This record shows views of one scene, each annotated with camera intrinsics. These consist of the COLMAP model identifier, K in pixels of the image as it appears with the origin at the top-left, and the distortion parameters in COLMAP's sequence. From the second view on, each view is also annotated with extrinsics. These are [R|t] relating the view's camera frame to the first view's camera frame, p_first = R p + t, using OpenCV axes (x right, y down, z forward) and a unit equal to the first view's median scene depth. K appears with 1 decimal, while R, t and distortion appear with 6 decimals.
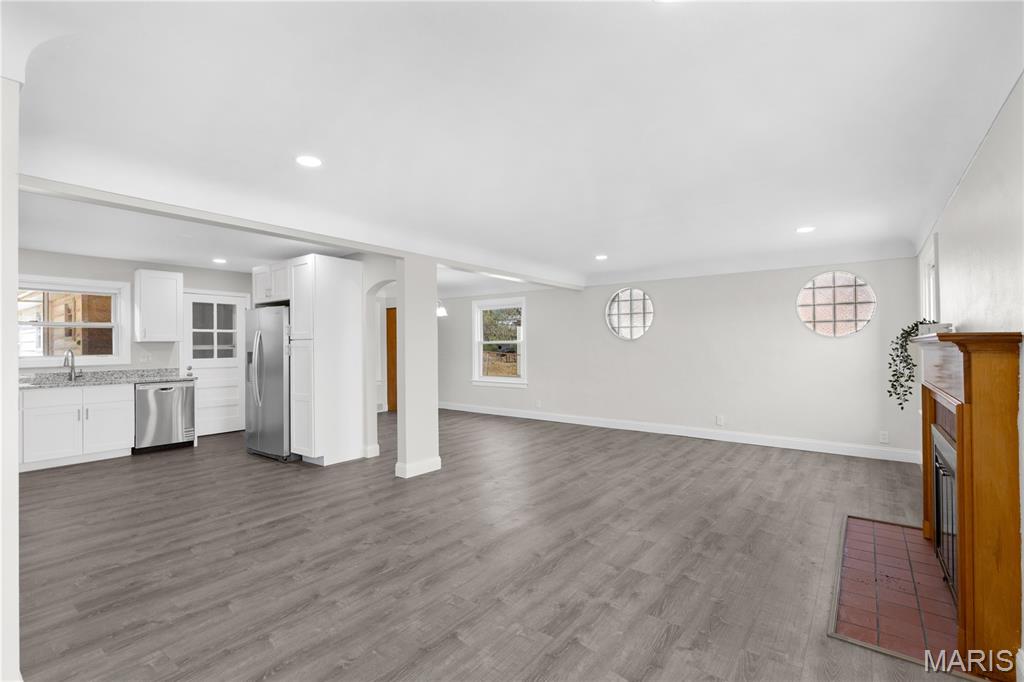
lens RADIAL K [[465.8, 0, 507.6], [0, 465.8, 347.8], [0, 0, 1]] dist [0.001943, 0.000034]
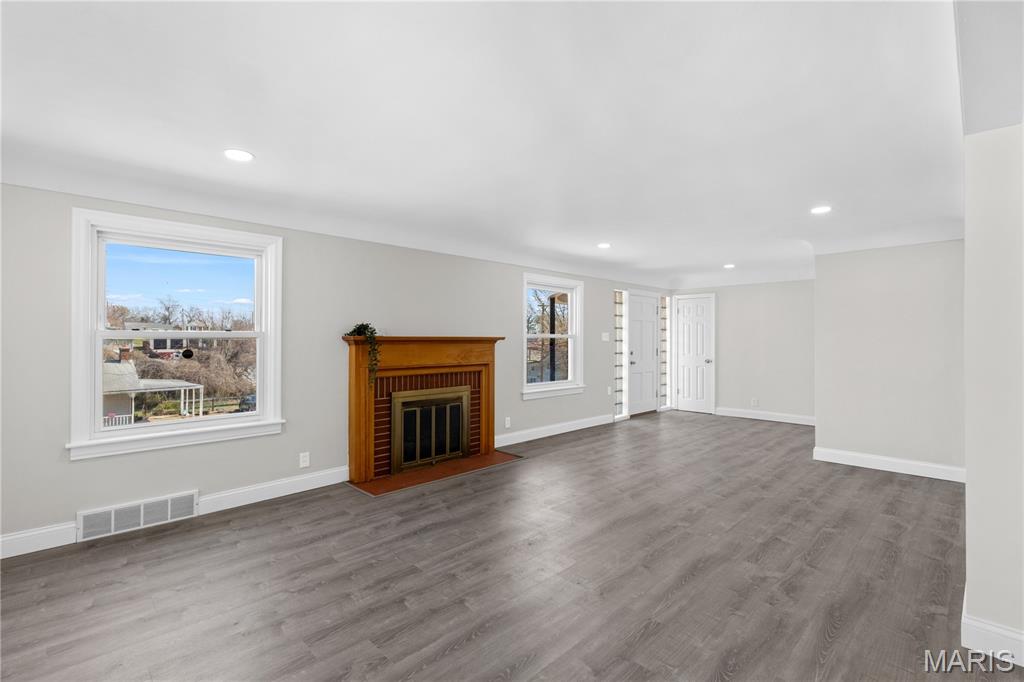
lens RADIAL K [[465.8, 0, 512.7], [0, 465.8, 345.9], [0, 0, 1]] dist [0.001943, 0.000034]
pose [[-0.991757, 0.004437, 0.128054, 0.205020], [0.006388, 0.999870, 0.014831, -0.008456], [-0.127971, 0.015527, -0.991656, 1.581257]]
